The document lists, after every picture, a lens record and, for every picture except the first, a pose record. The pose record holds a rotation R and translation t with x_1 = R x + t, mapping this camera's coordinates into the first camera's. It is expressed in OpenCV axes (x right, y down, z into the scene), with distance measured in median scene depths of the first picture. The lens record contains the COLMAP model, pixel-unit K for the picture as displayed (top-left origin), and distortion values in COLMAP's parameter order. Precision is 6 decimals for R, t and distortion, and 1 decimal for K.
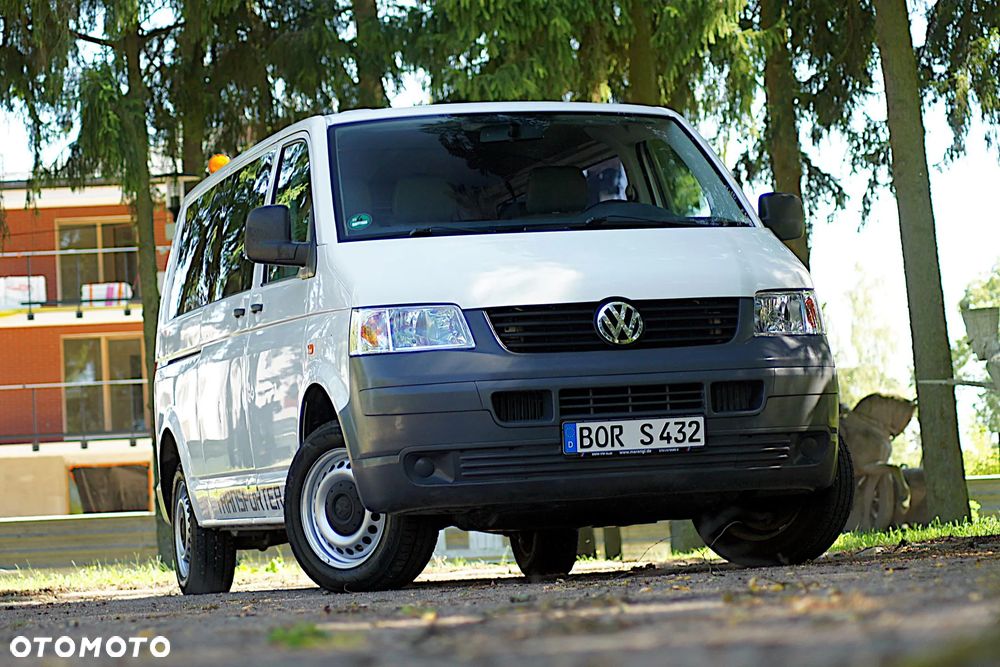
lens RADIAL K [[3681.6, 0, 500.0], [0, 3681.6, 333.5], [0, 0, 1]] dist [0.000823, -0.051123]
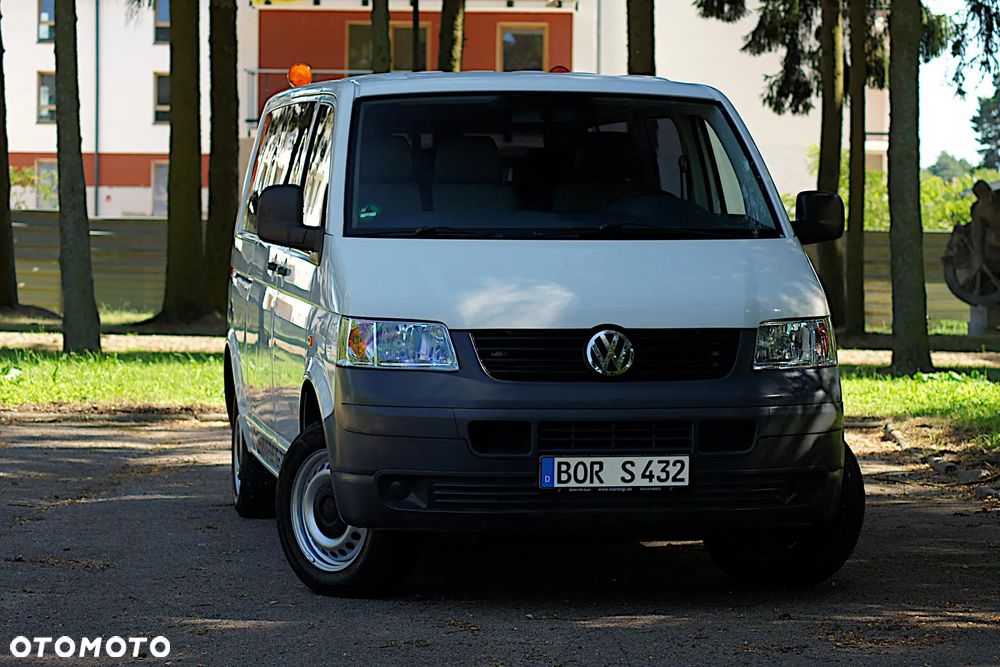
lens RADIAL K [[3696.5, 0, 500.0], [0, 3696.5, 333.5], [0, 0, 1]] dist [-0.099592, 0.020322]
pose [[0.994028, 0.064484, -0.088032, 0.088873], [-0.055540, 0.993384, 0.100515, -0.103933], [0.093931, -0.095026, 0.991033, 0.034151]]
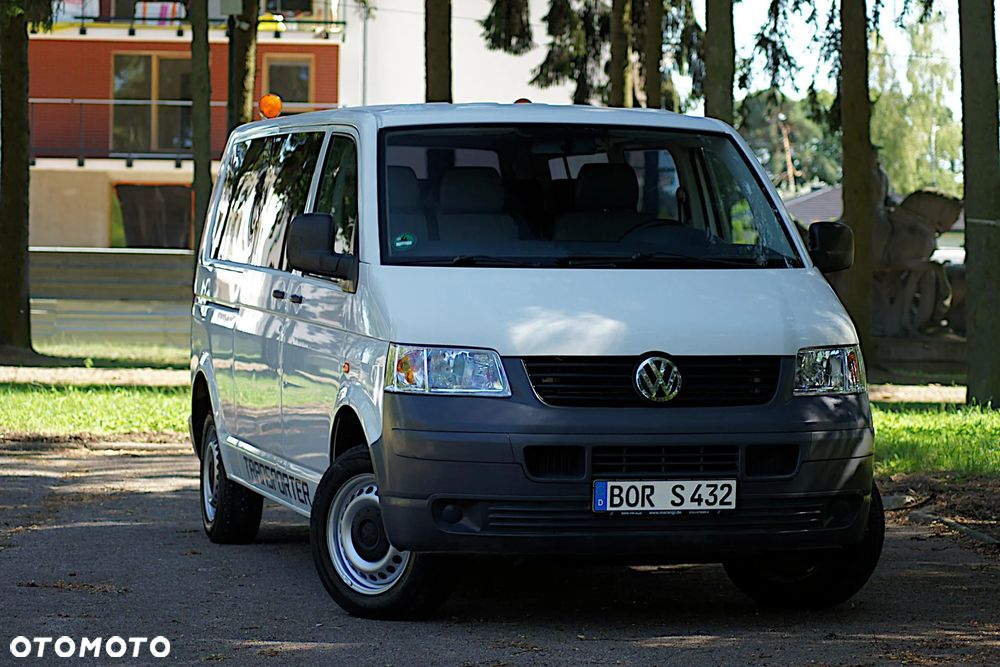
lens RADIAL K [[3696.5, 0, 500.0], [0, 3696.5, 333.5], [0, 0, 1]] dist [-0.099592, 0.020322]
pose [[0.997810, 0.065464, -0.009491, -0.001396], [-0.064392, 0.994109, 0.087181, -0.098923], [0.015142, -0.086379, 0.996147, 0.010022]]
